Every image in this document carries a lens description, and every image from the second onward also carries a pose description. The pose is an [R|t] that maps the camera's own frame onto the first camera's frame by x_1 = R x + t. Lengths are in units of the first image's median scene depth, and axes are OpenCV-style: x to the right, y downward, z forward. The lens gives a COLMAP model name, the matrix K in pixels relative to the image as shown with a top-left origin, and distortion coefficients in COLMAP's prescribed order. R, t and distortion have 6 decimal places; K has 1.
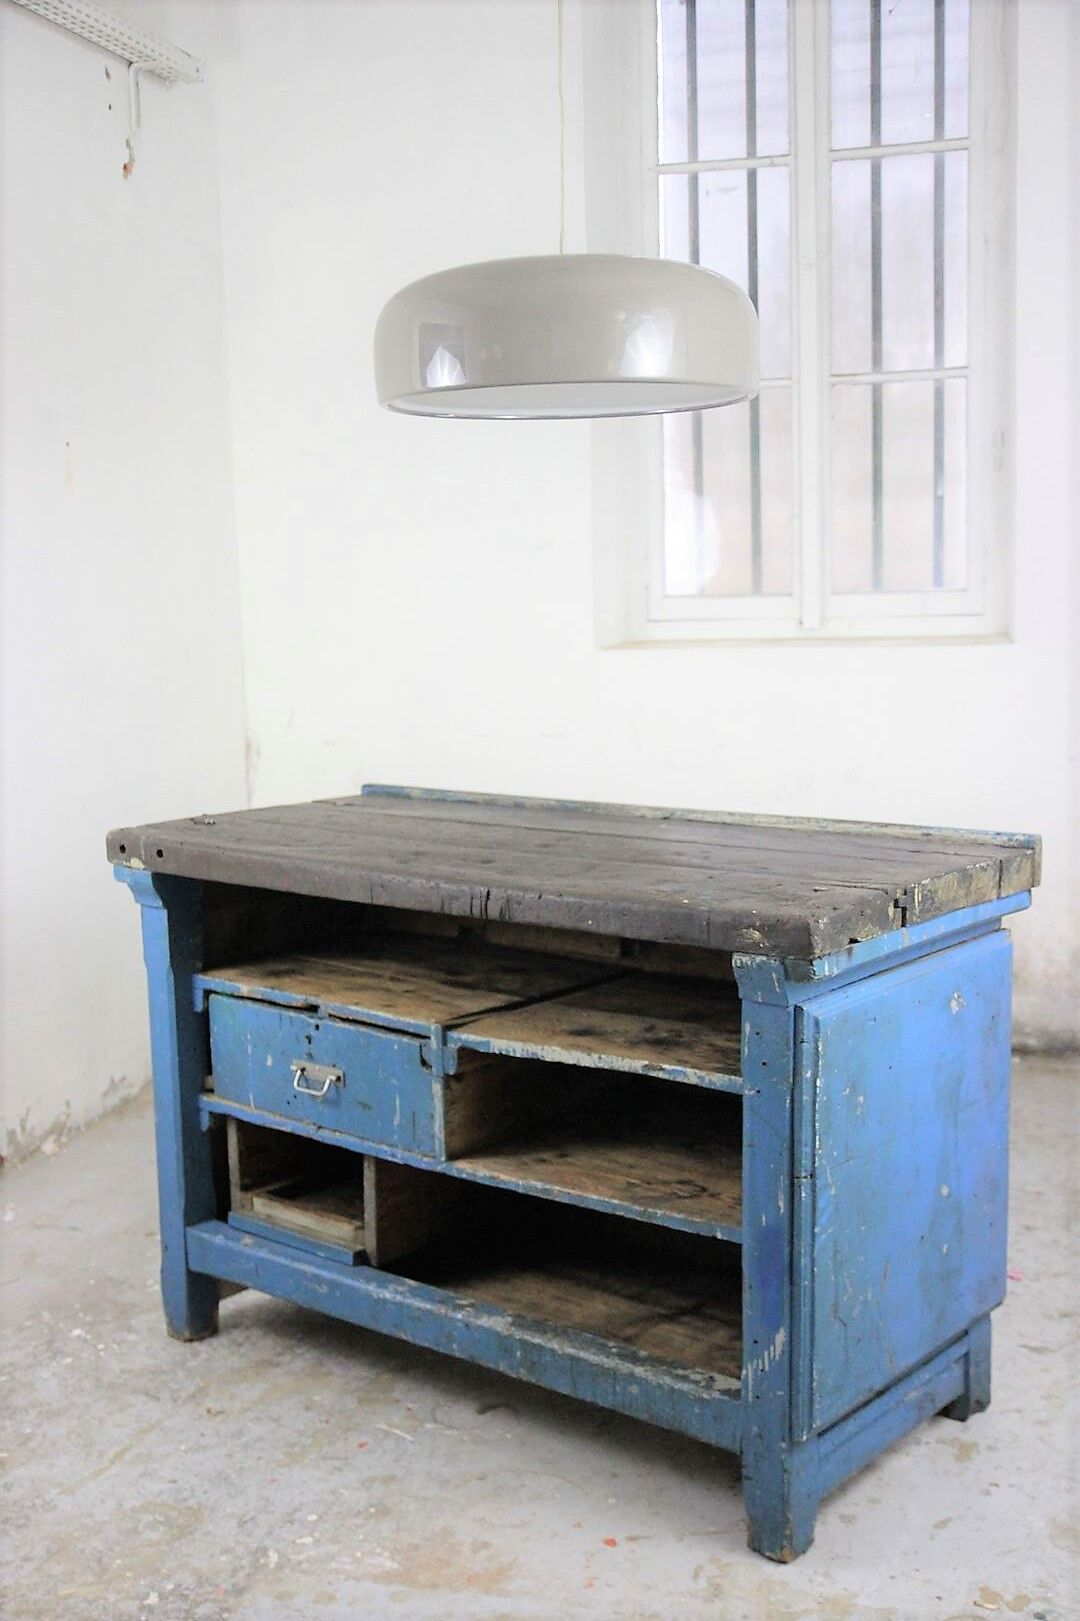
lens RADIAL K [[1865.5, 0, 538.8], [0, 1865.5, 850.9], [0, 0, 1]] dist [-0.066897, 0.075312]
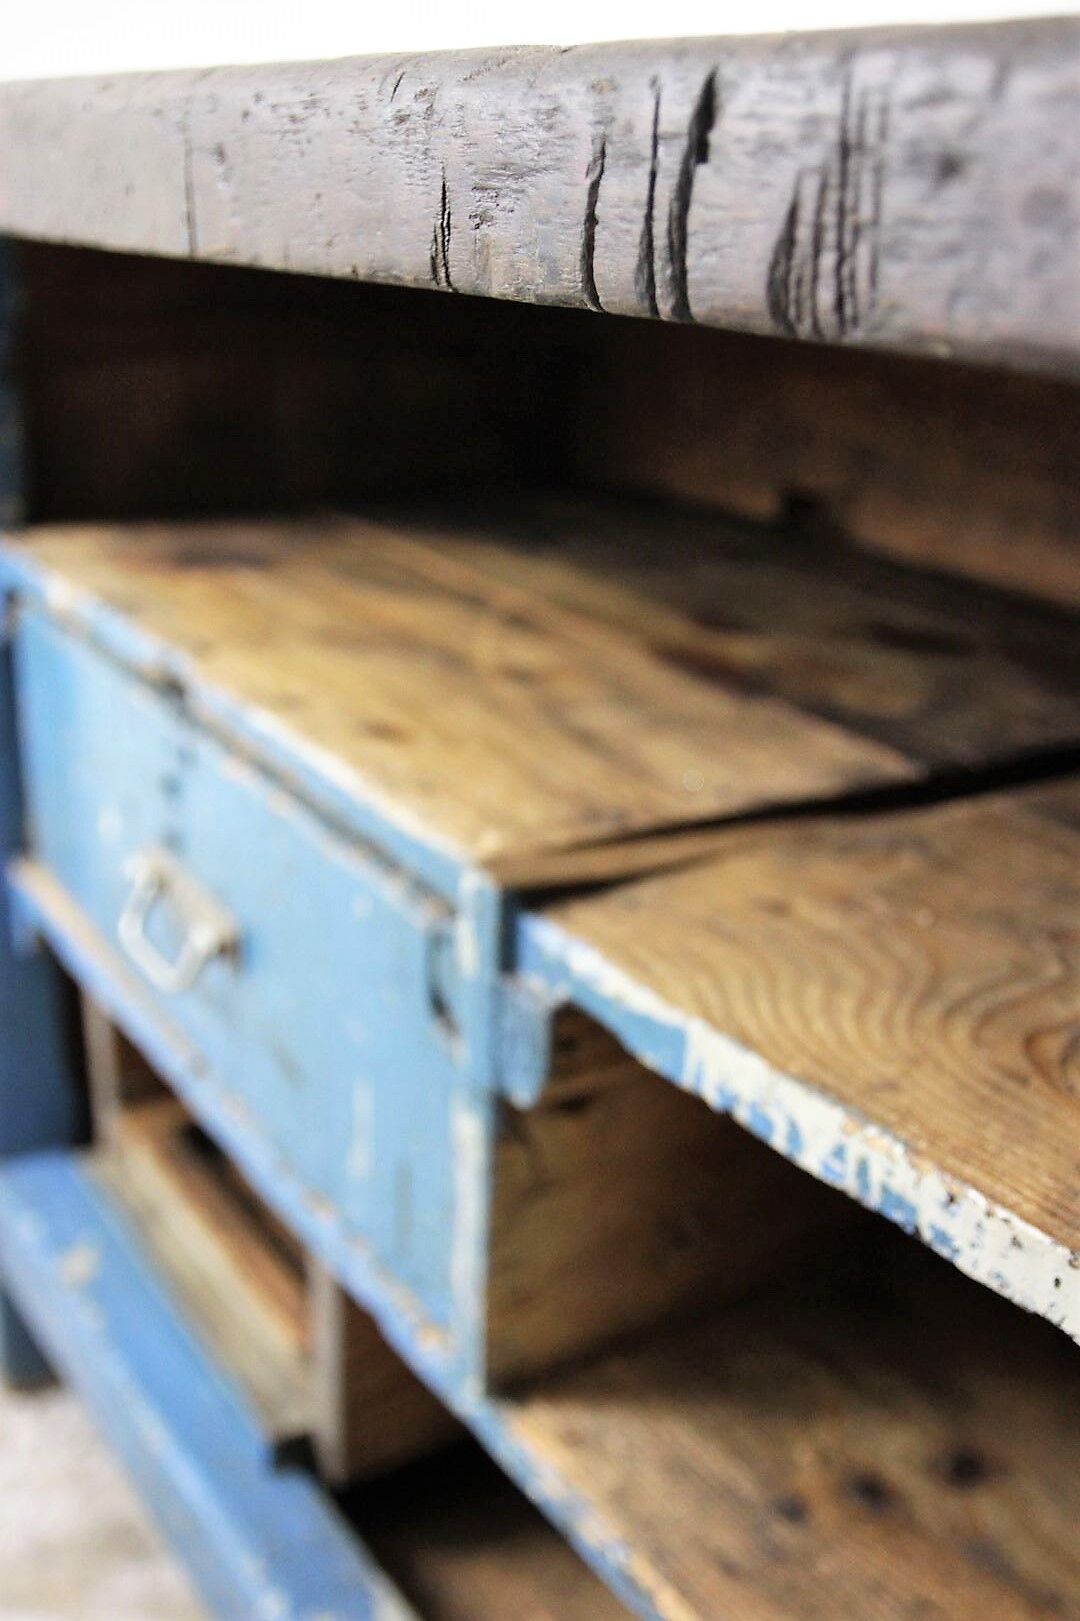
lens RADIAL K [[1627.5, 0, 540.8], [0, 1627.5, 838.0], [0, 0, 1]] dist [-0.072191, 0.009805]
pose [[0.958352, 0.162502, -0.234849, -0.004228], [-0.104278, 0.964666, 0.241963, 0.041989], [0.265870, -0.207396, 0.941435, 0.819865]]
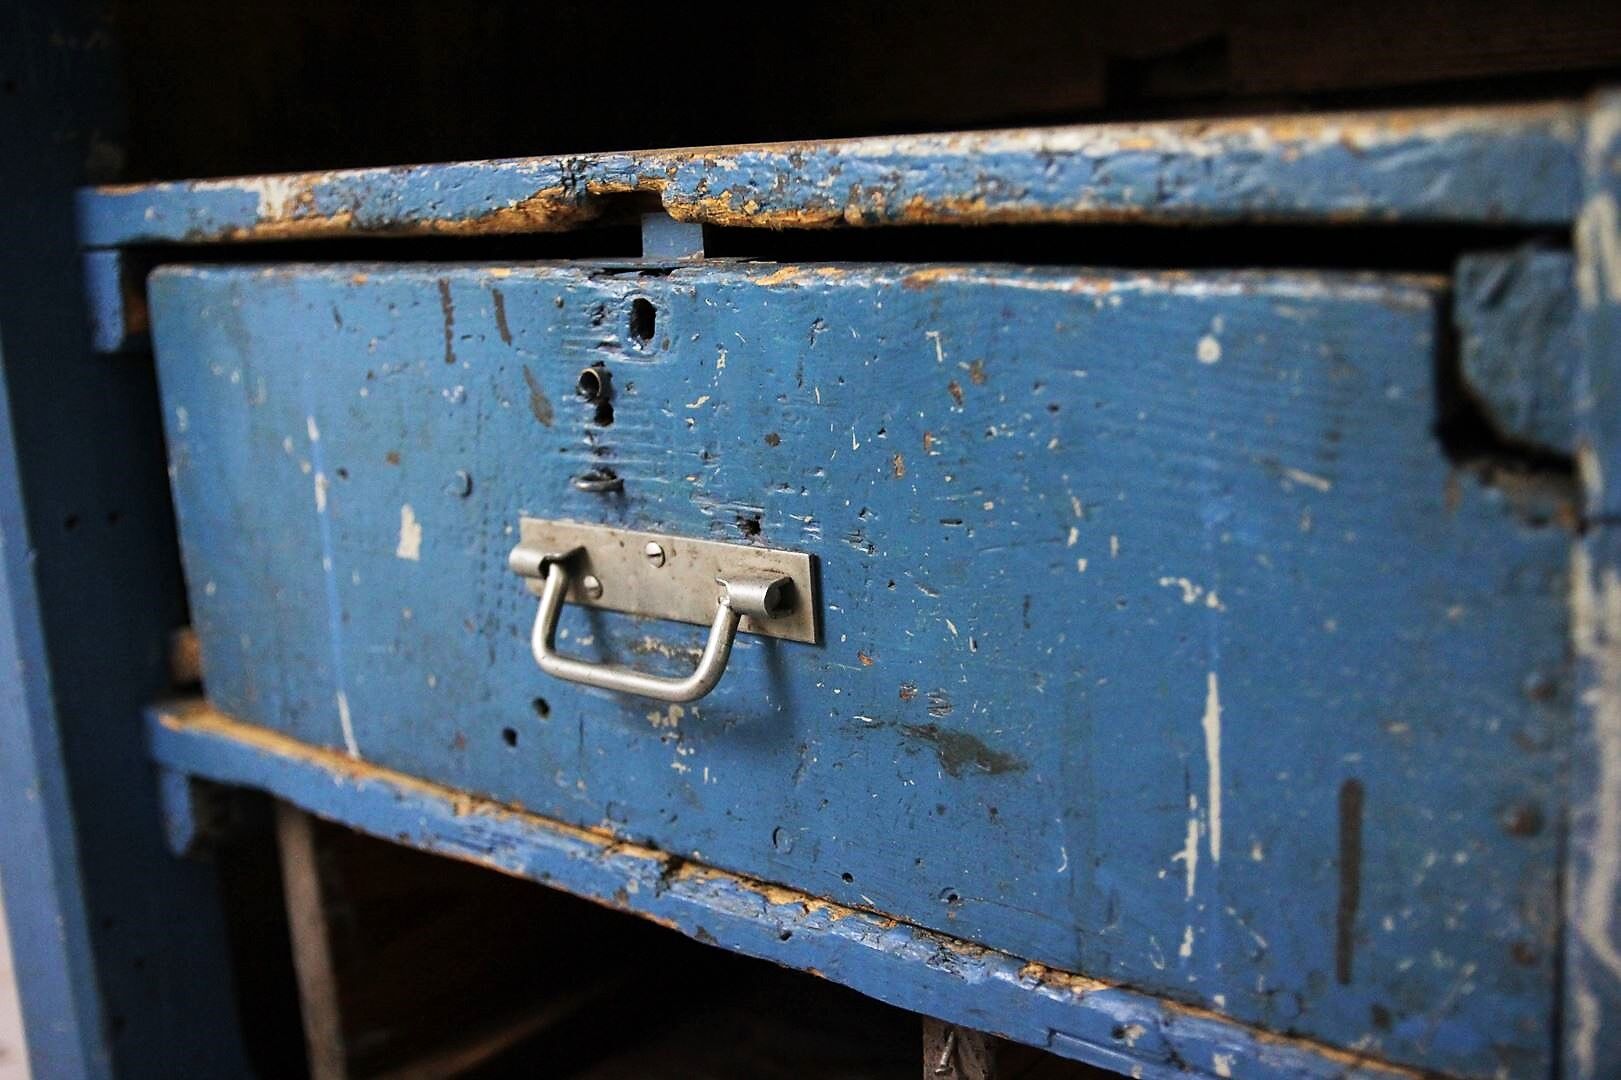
lens RADIAL K [[1790.8, 0, 758.5], [0, 1790.8, 536.6], [0, 0, 1]] dist [-0.079552, 0.060117]
pose [[0.999001, -0.041566, -0.016382, -0.112495], [0.042446, 0.997435, 0.057630, 0.112629], [0.013944, -0.058267, 0.998204, 0.877378]]
